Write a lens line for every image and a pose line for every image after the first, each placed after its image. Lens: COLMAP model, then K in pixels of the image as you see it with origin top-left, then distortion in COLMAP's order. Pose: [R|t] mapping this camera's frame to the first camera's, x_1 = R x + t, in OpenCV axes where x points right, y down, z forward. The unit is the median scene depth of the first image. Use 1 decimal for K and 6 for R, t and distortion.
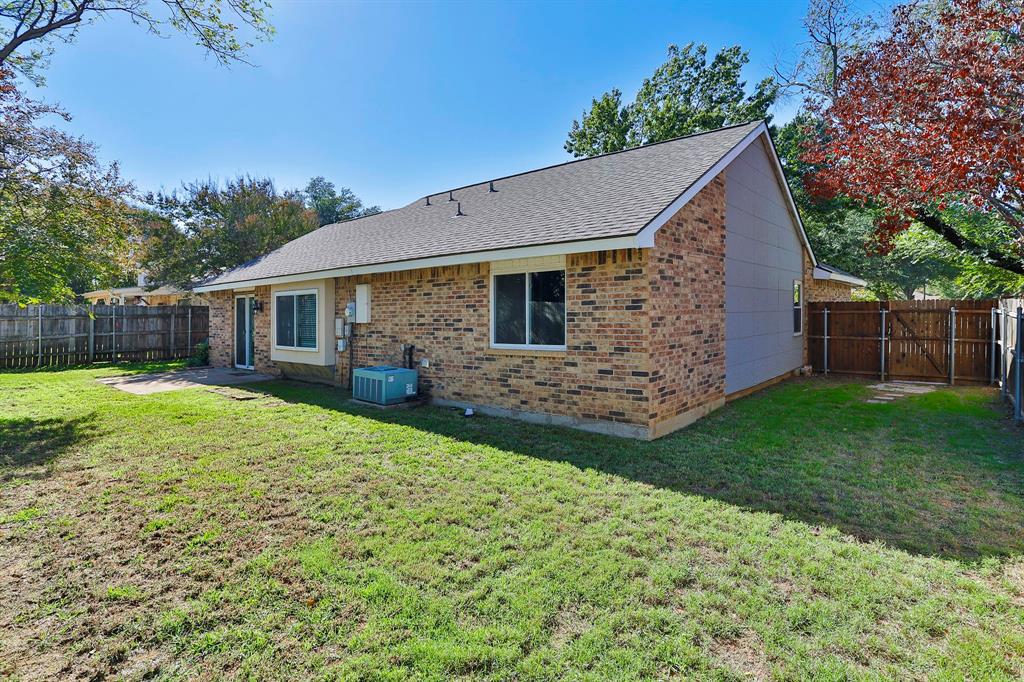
lens RADIAL K [[534.9, 0, 511.5], [0, 534.9, 331.7], [0, 0, 1]] dist [-0.034996, 0.011804]
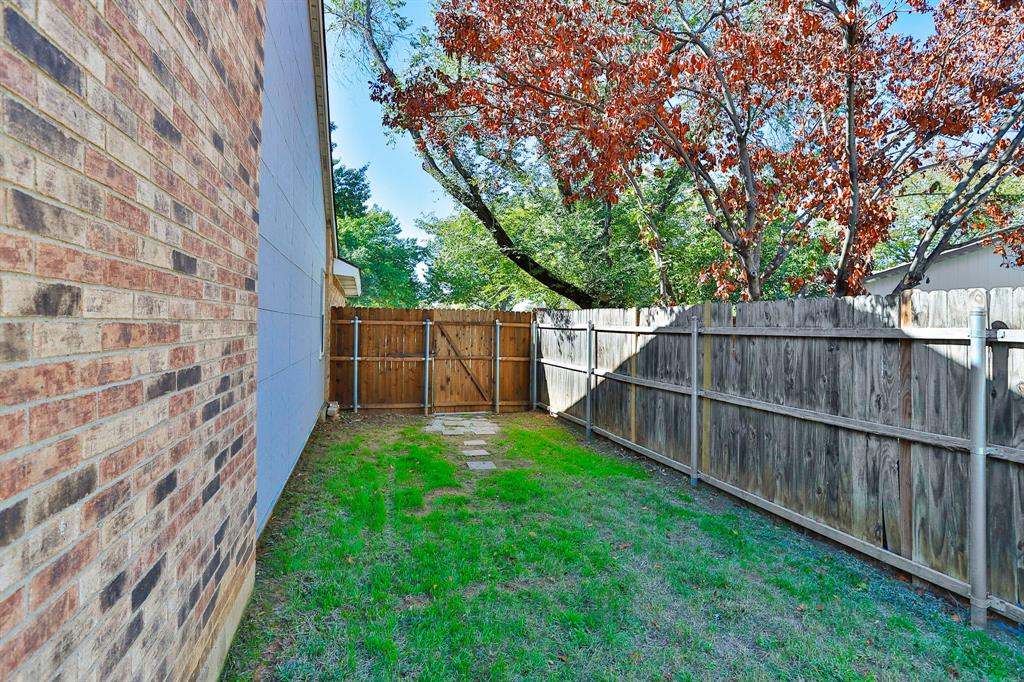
lens RADIAL K [[534.9, 0, 511.2], [0, 534.9, 333.3], [0, 0, 1]] dist [-0.034996, 0.011804]
pose [[0.574764, 0.009797, 0.818260, 0.157988], [0.010421, 0.999760, -0.019290, -0.007863], [-0.818253, 0.019614, 0.574524, 0.483776]]
